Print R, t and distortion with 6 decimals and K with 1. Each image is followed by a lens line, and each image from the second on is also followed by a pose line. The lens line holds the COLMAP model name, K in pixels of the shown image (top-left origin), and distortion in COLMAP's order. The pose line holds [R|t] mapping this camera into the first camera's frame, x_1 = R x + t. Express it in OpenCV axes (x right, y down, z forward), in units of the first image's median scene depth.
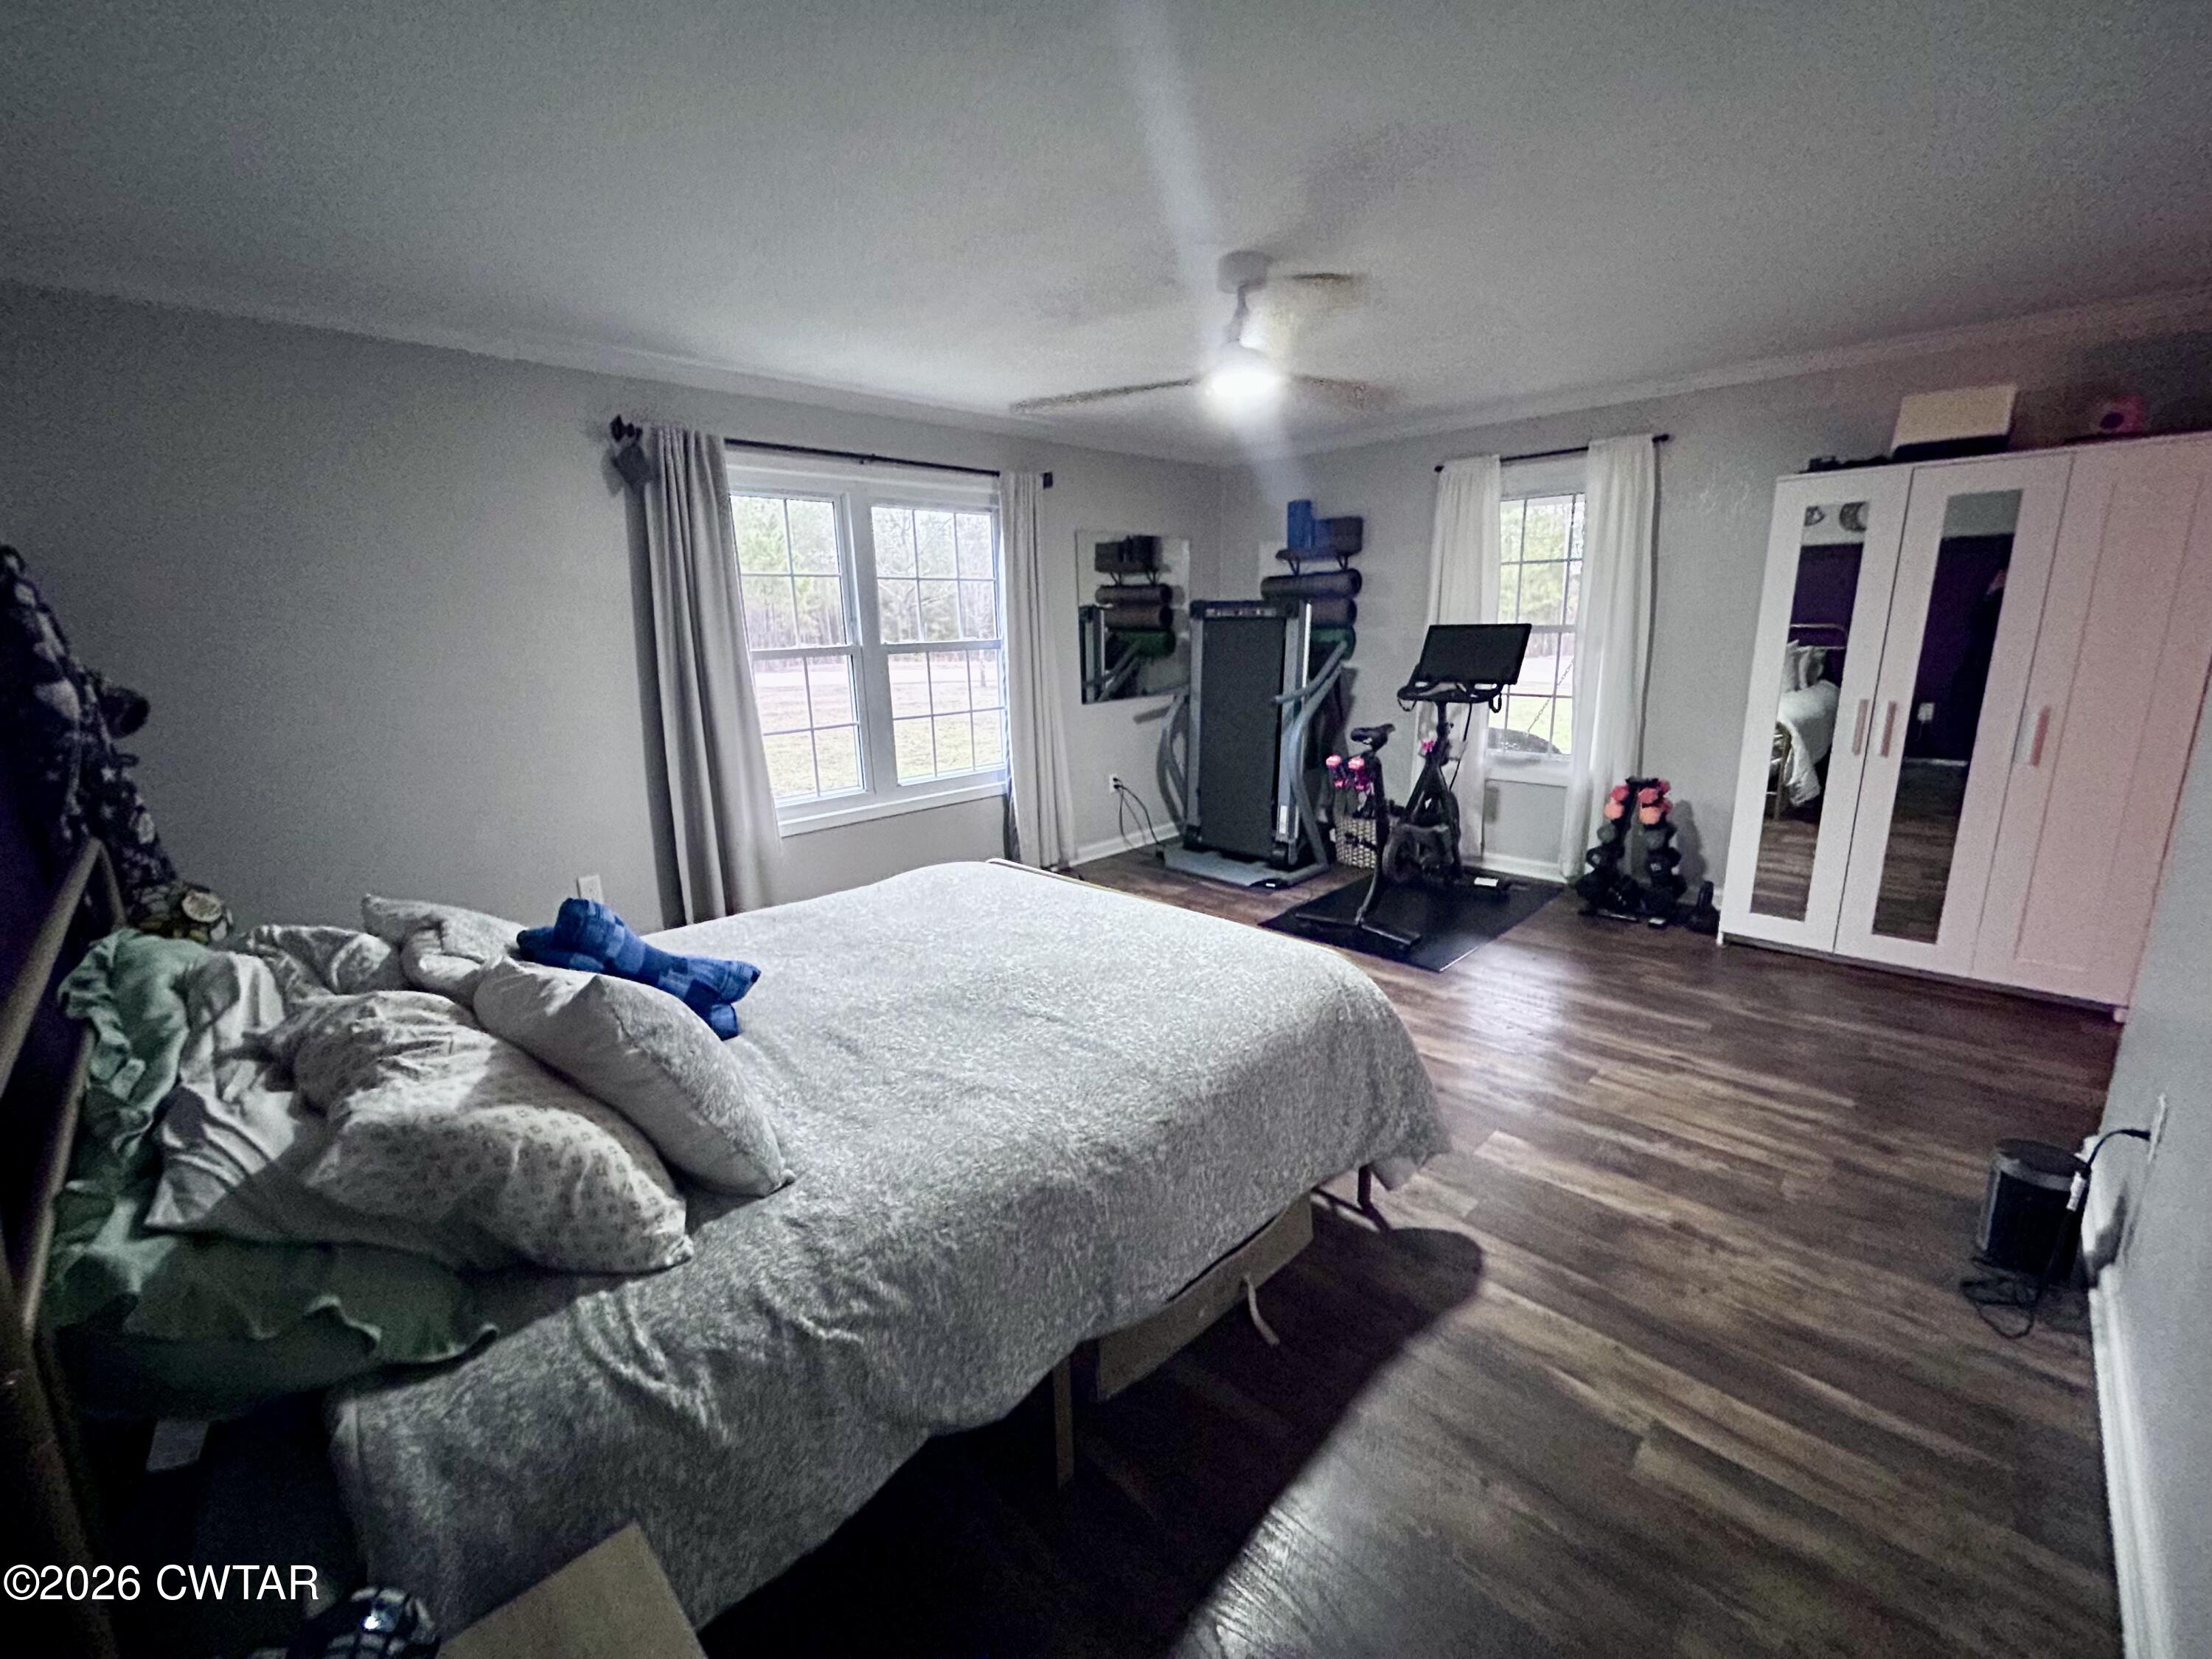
lens RADIAL K [[903.5, 0, 1109.7], [0, 903.5, 826.4], [0, 0, 1]] dist [0.001498, 0.000834]
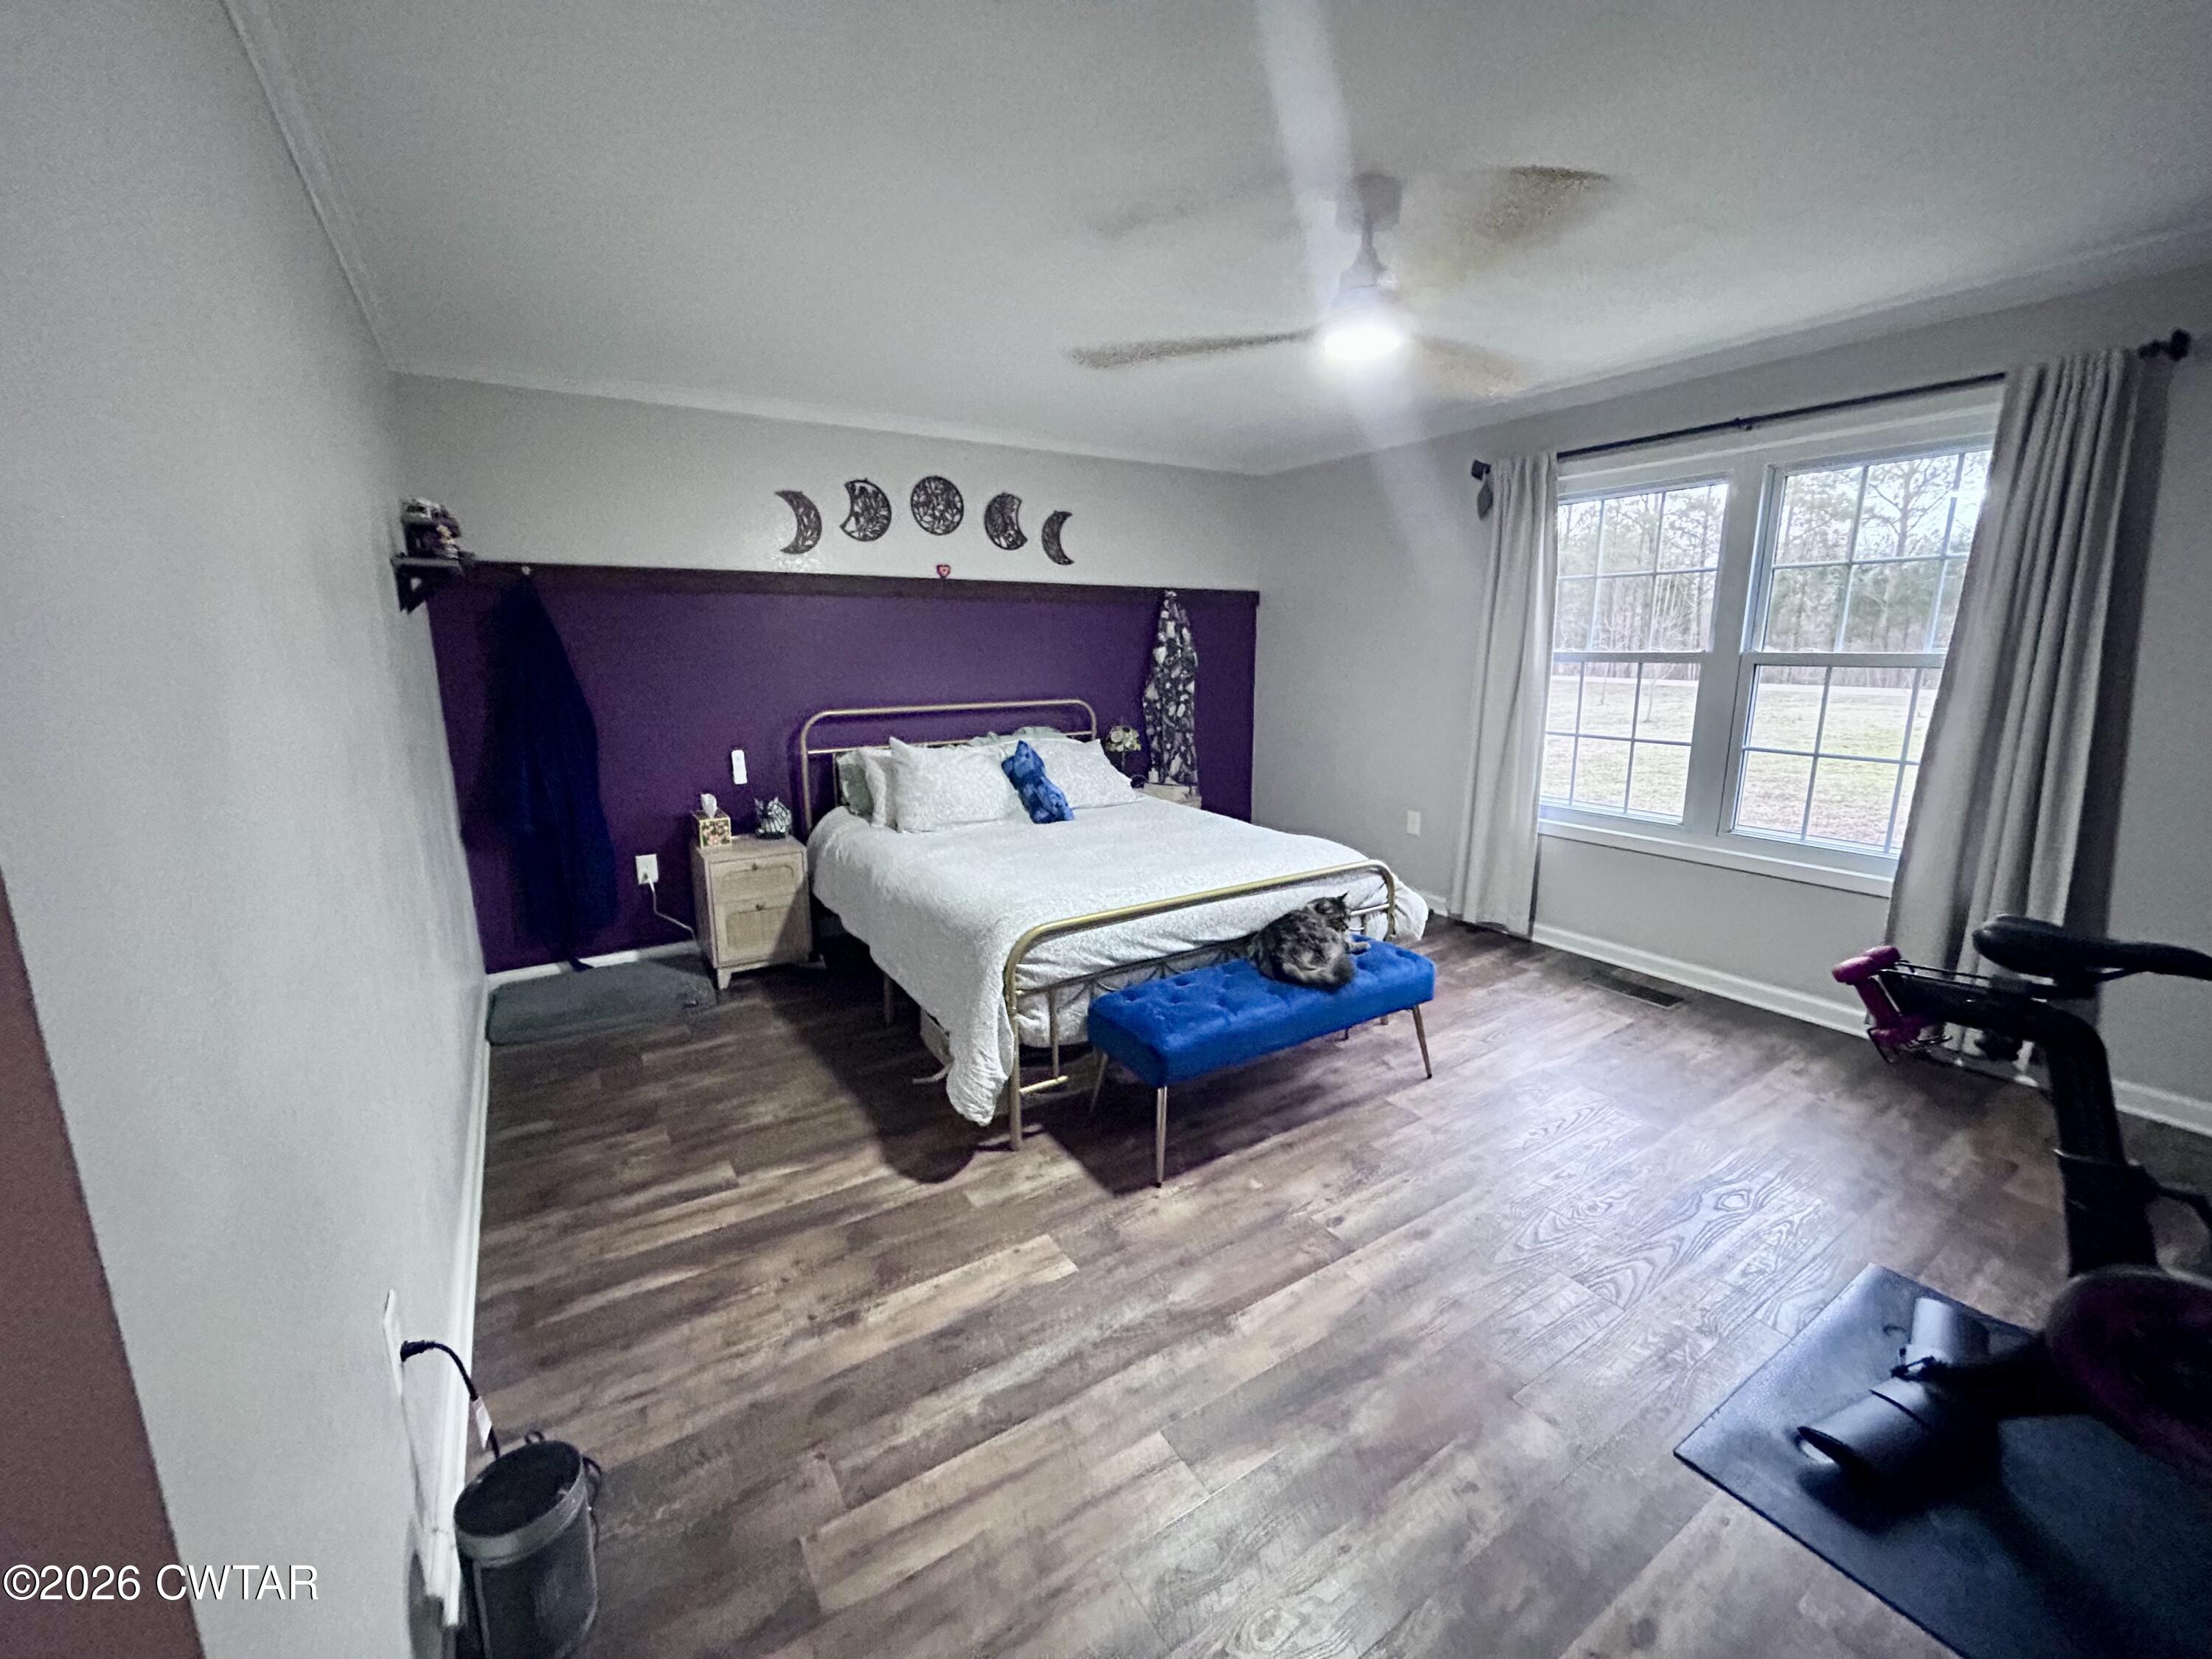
lens RADIAL K [[903.5, 0, 1109.2], [0, 903.5, 828.9], [0, 0, 1]] dist [0.001498, 0.000834]
pose [[-0.214044, 0.232967, -0.948637, 1.286779], [-0.204551, 0.938923, 0.276736, -0.316830], [0.955167, 0.253279, -0.153317, 1.225024]]
